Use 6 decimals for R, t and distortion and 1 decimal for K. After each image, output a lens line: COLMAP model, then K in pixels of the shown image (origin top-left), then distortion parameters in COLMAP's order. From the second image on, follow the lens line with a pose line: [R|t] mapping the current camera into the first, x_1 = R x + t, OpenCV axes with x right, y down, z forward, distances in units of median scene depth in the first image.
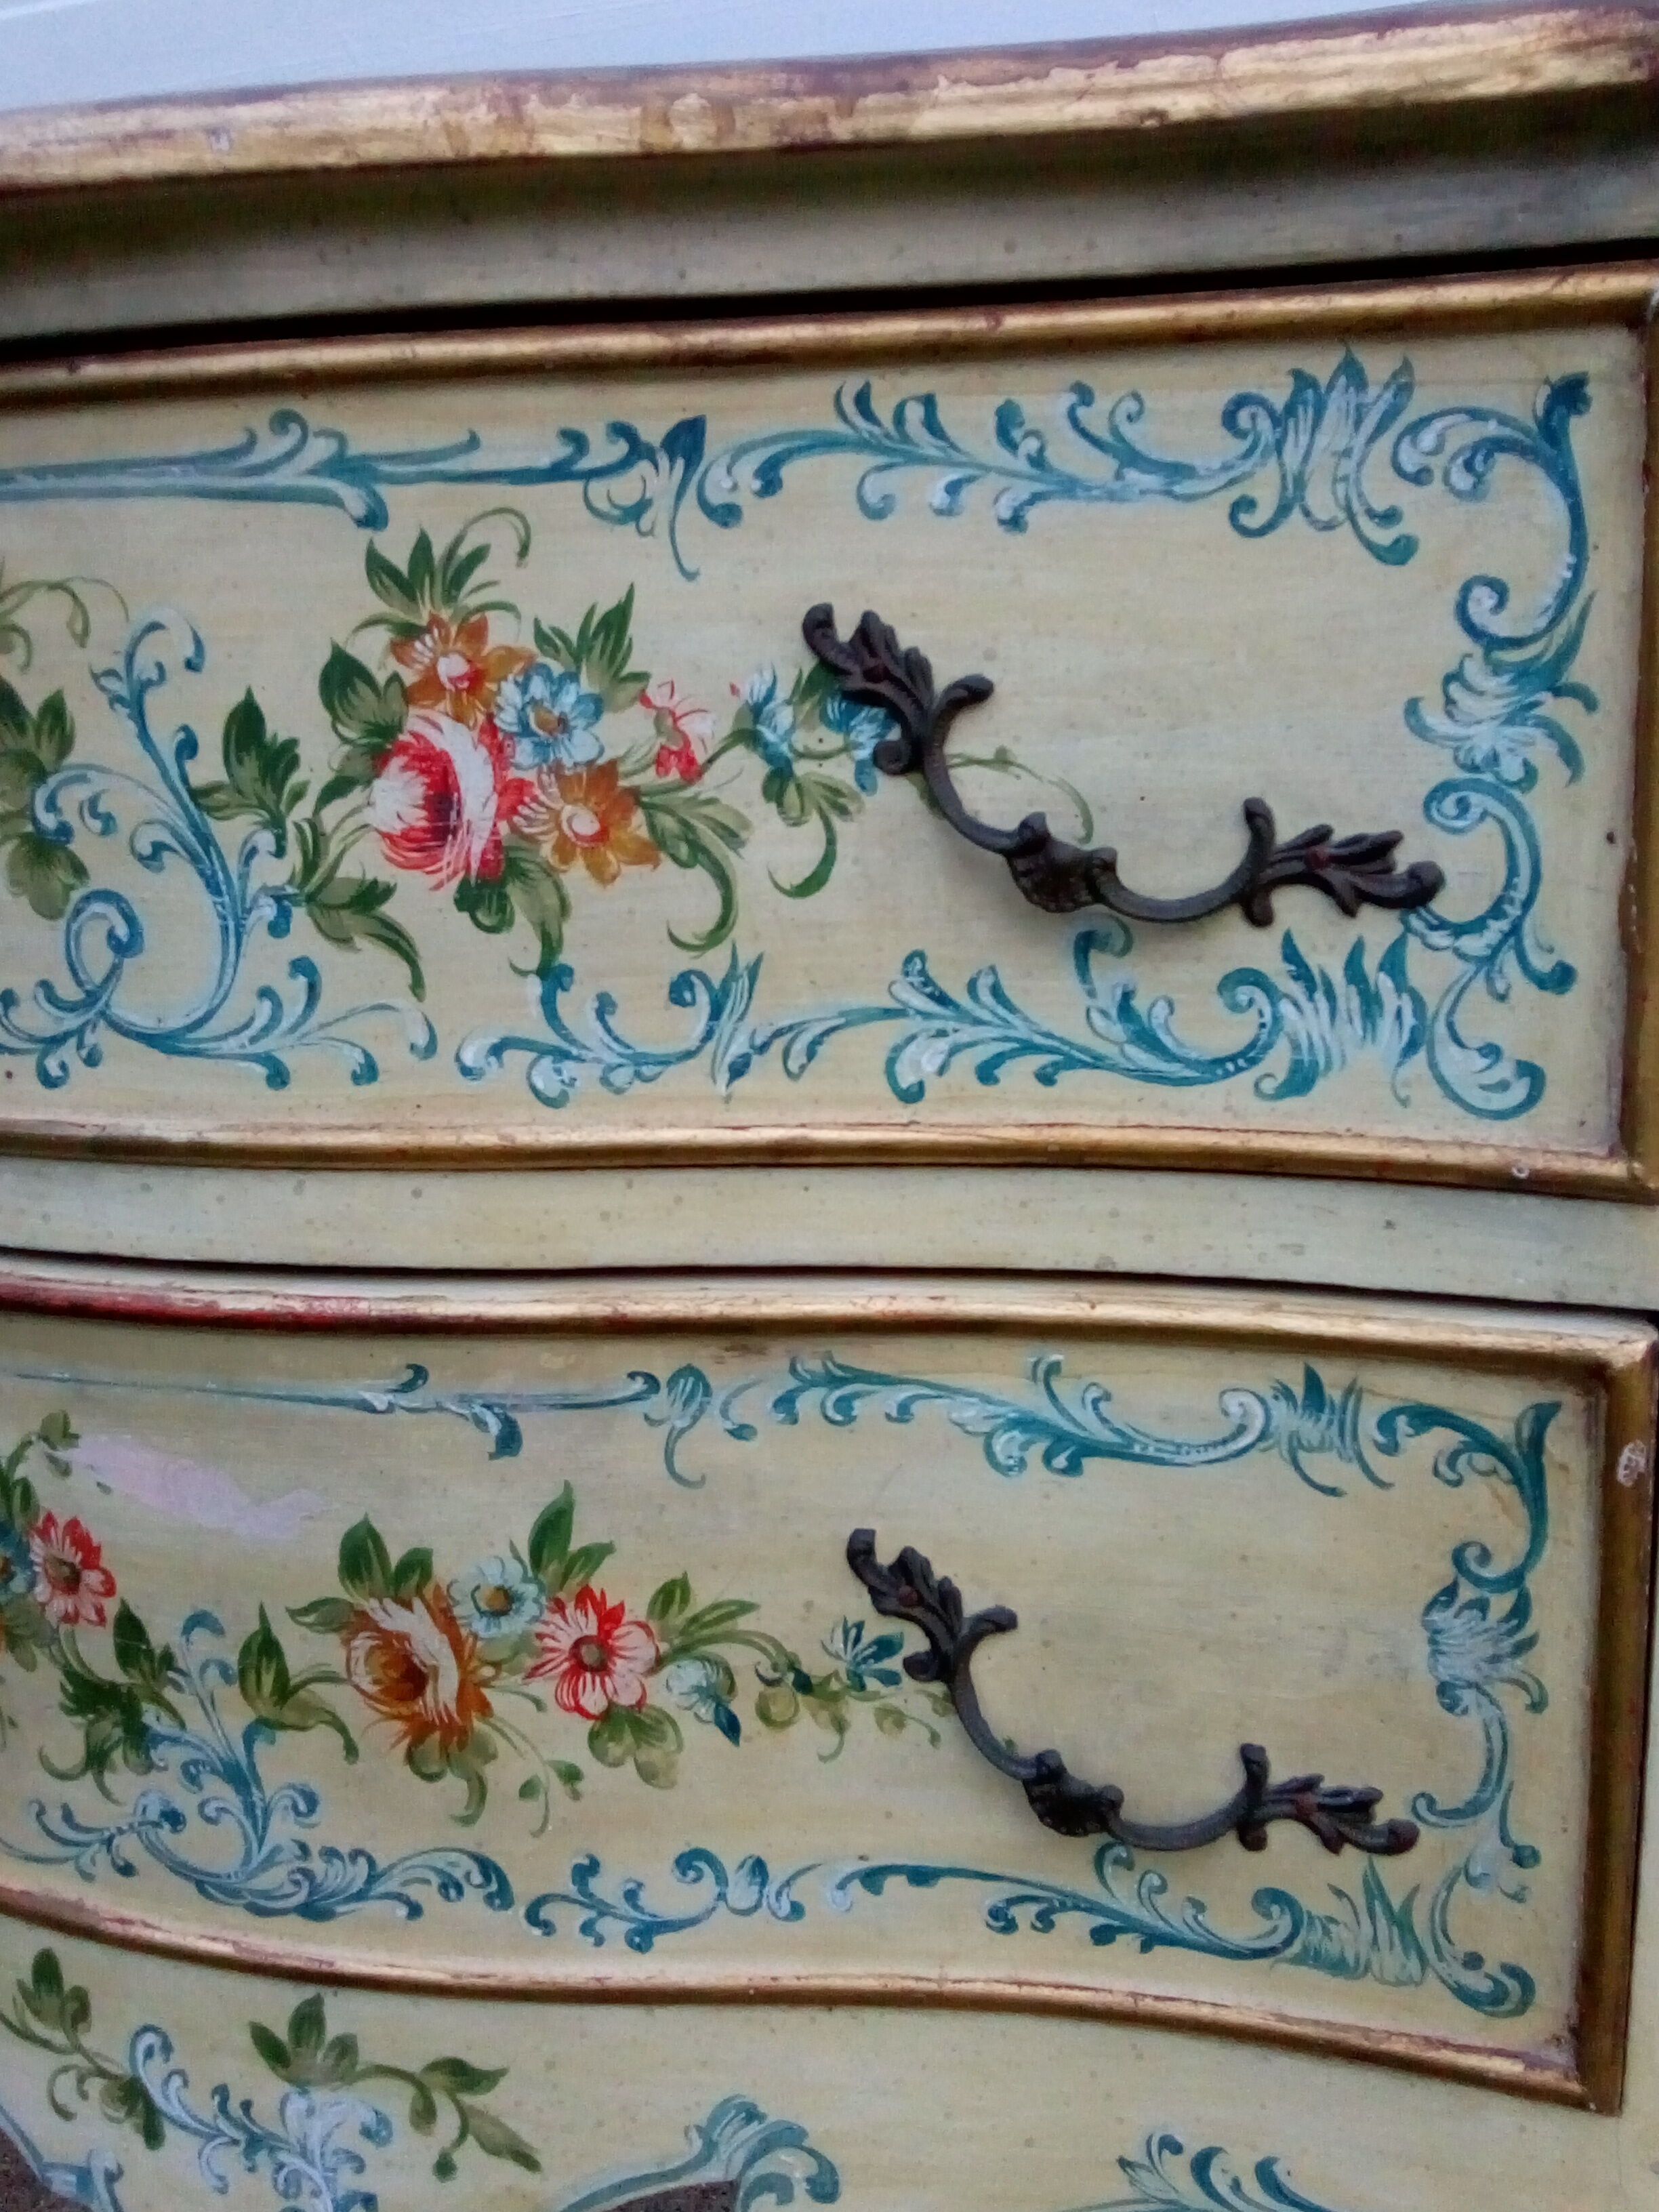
lens RADIAL K [[2225.1, 0, 787.6], [0, 2225.1, 1099.2], [0, 0, 1]] dist [-0.017140, 0.000000]
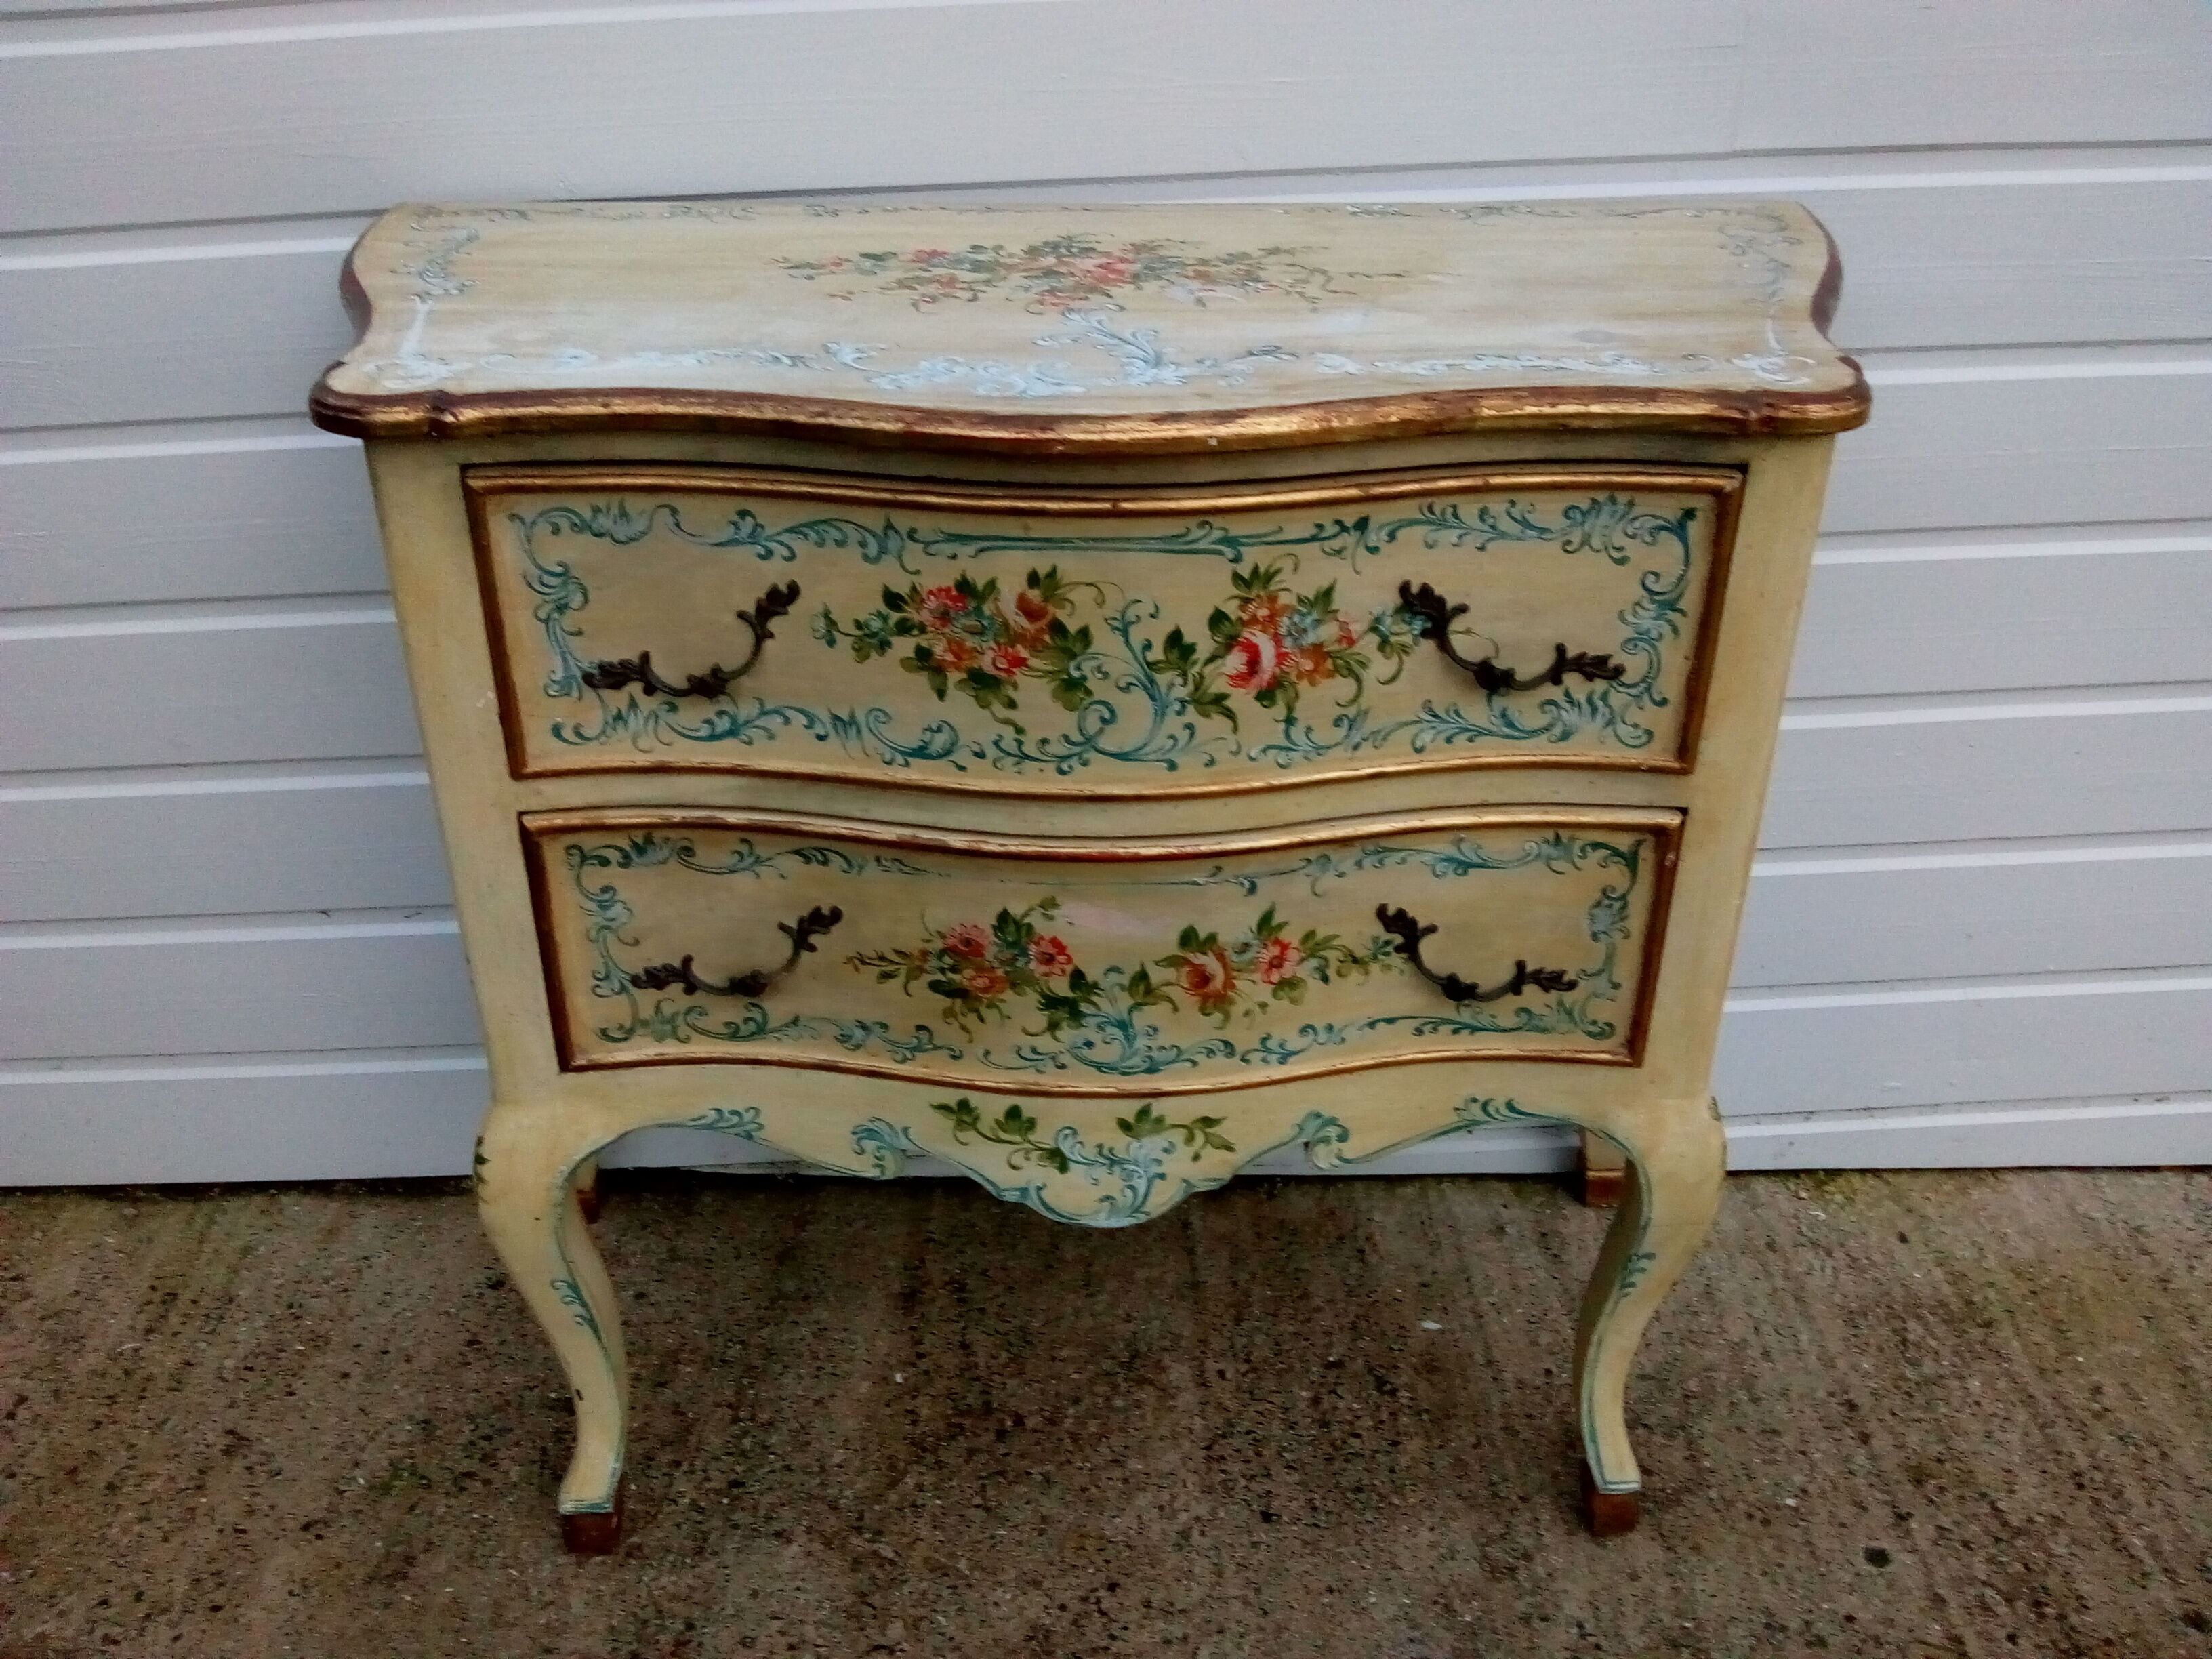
lens RADIAL K [[1984.6, 0, 1086.2], [0, 1984.6, 818.9], [0, 0, 1]] dist [-0.007815, -0.043299]
pose [[0.954413, -0.129964, 0.268708, -0.929502], [0.036300, 0.944088, 0.327688, -0.685070], [-0.296272, -0.302996, 0.905768, -0.974919]]
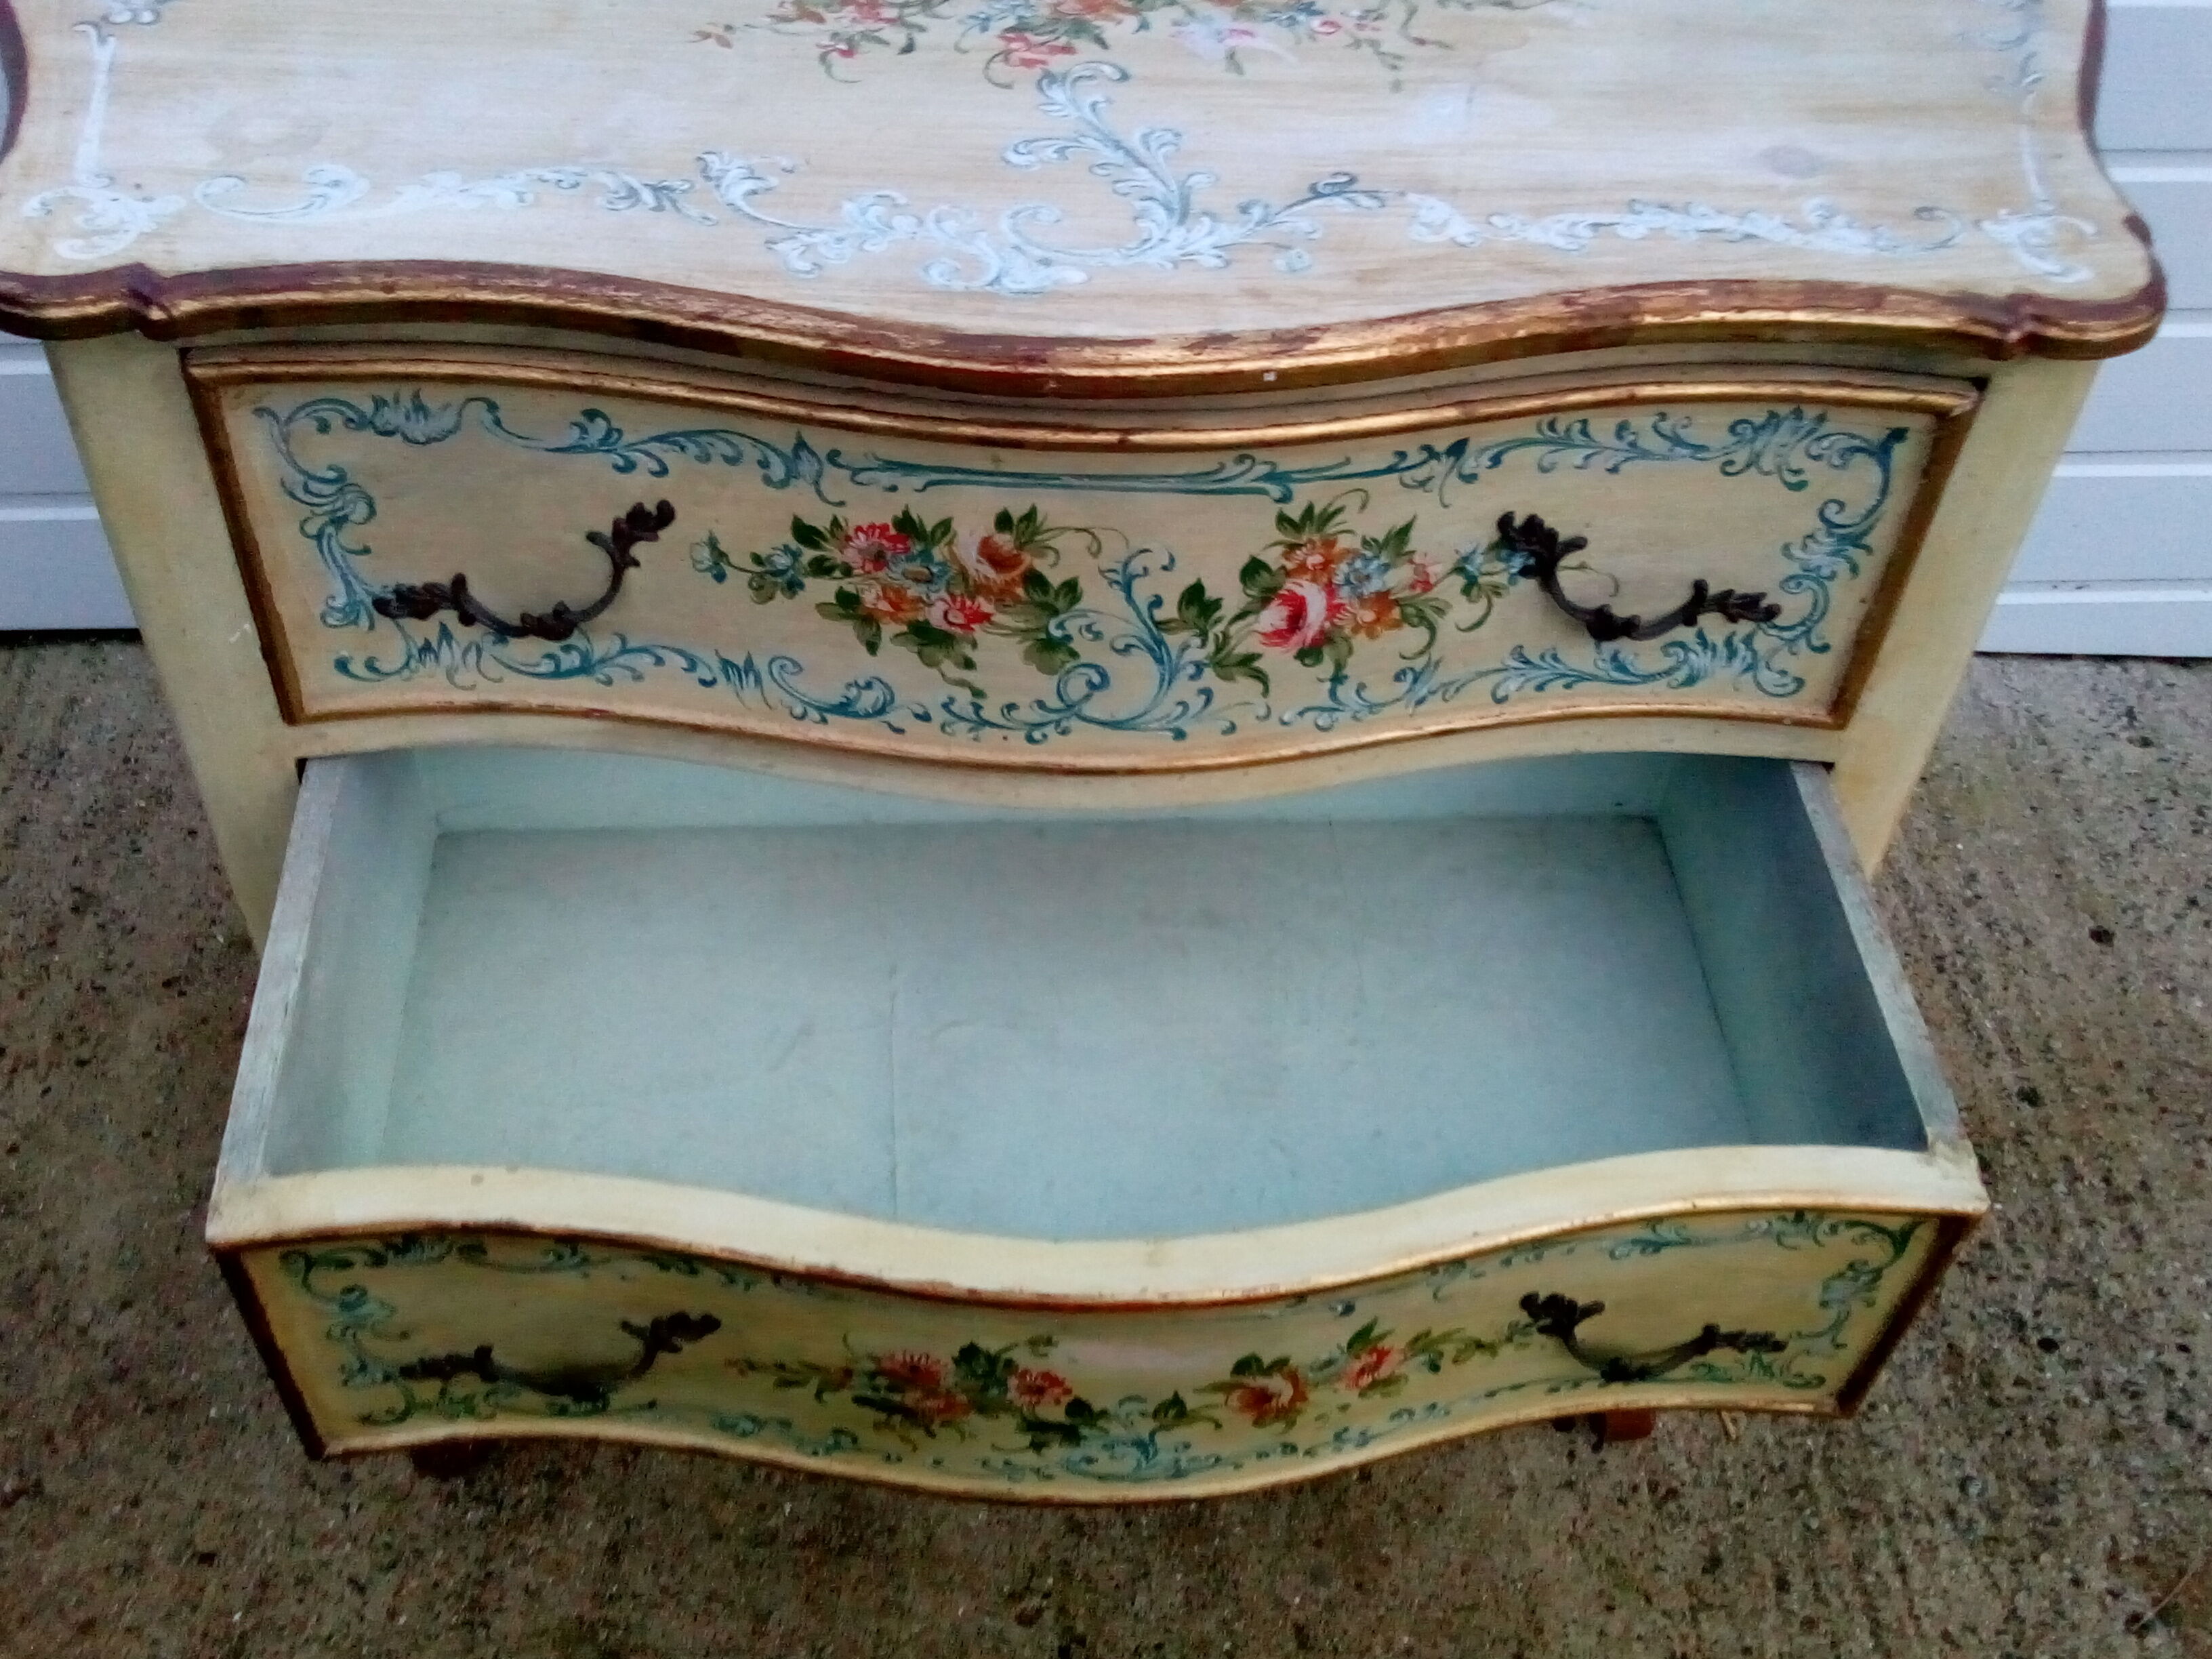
lens RADIAL K [[2225.1, 0, 1101.1], [0, 2225.1, 789.3], [0, 0, 1]] dist [-0.017140, 0.000000]
pose [[0.939275, -0.189650, 0.285998, -0.839498], [-0.003671, 0.827813, 0.560993, -1.020606], [-0.343144, -0.527976, 0.776848, -0.430331]]
